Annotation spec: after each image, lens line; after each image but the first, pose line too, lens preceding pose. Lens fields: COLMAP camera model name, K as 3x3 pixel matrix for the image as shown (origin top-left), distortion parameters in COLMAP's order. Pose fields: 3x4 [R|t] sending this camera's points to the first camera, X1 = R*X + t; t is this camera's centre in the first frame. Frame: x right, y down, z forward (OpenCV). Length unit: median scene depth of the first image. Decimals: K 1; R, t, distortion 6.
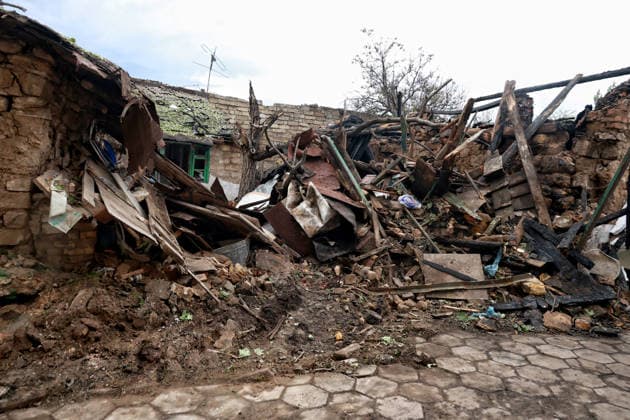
lens RADIAL K [[434.8, 0, 315.0], [0, 434.8, 210.0], [0, 0, 1]] dist [0.011803, 0.000740]
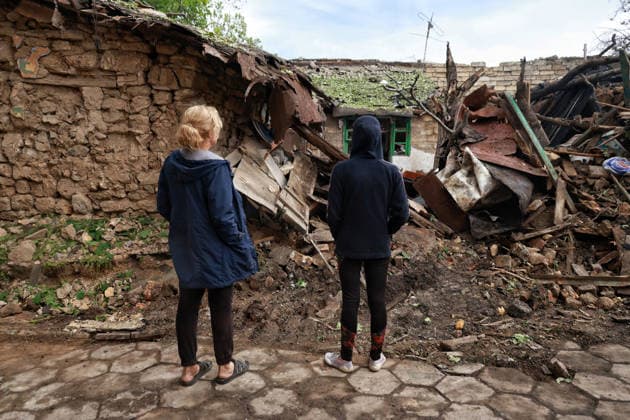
lens RADIAL K [[434.8, 0, 315.0], [0, 434.8, 210.0], [0, 0, 1]] dist [0.011803, 0.000740]
pose [[0.858640, 0.014954, -0.512362, 0.187604], [0.015052, 0.998408, 0.054364, 0.009214], [0.512359, -0.054391, 0.857047, 0.095783]]
